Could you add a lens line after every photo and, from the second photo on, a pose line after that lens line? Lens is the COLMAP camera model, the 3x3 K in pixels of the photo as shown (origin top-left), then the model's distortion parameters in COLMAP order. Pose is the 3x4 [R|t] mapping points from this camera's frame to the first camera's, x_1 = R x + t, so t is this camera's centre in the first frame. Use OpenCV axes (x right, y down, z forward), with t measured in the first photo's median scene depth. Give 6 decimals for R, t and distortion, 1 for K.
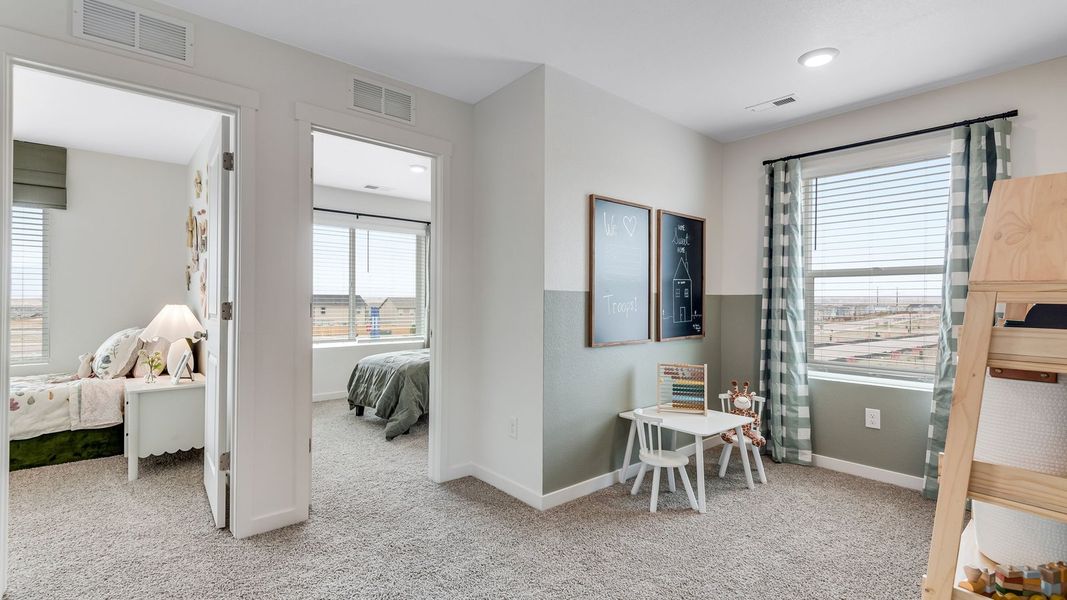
lens RADIAL K [[481.1, 0, 527.6], [0, 481.1, 299.2], [0, 0, 1]] dist [0.015208, -0.010495]
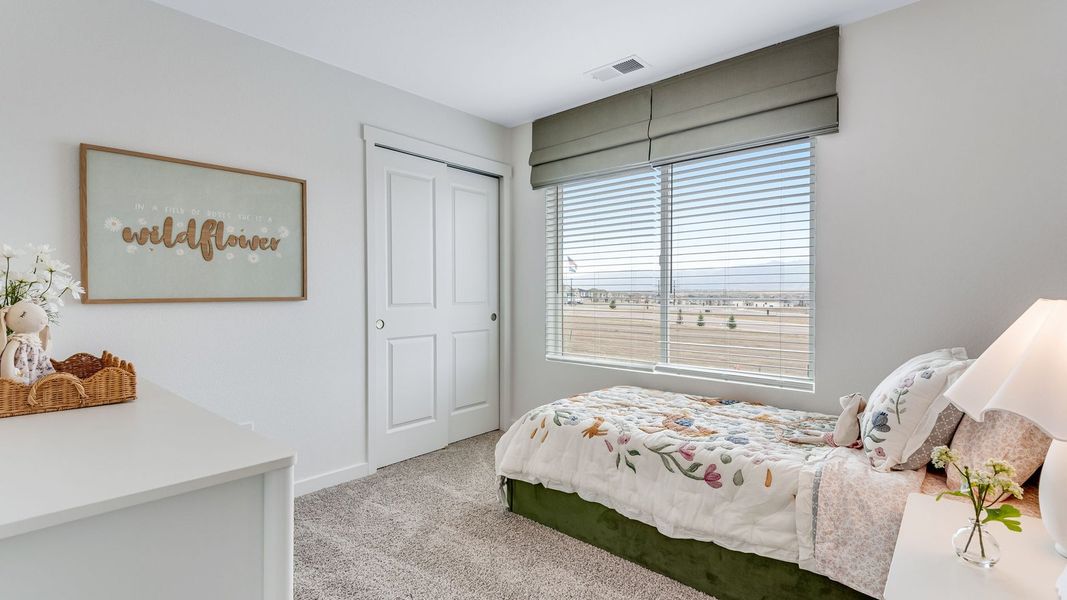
lens RADIAL K [[483.4, 0, 521.9], [0, 483.4, 302.1], [0, 0, 1]] dist [-0.003879, -0.001376]
pose [[0.105449, 0.010086, -0.994374, -0.146954], [0.008428, 0.999904, 0.011036, 0.002966], [0.994389, -0.009545, 0.105354, 0.196756]]
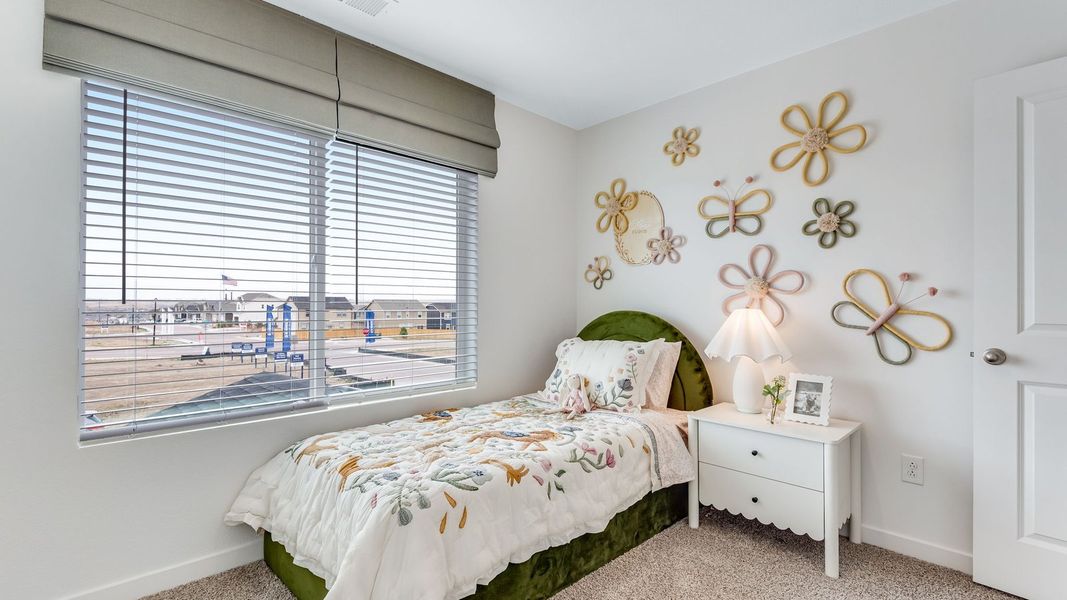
lens RADIAL K [[481.1, 0, 527.6], [0, 481.1, 299.2], [0, 0, 1]] dist [0.015208, -0.010495]
pose [[0.999300, -0.002912, 0.037299, -0.324347], [0.003041, 0.999990, -0.003393, 0.000732], [-0.037288, 0.003504, 0.999298, 0.095096]]
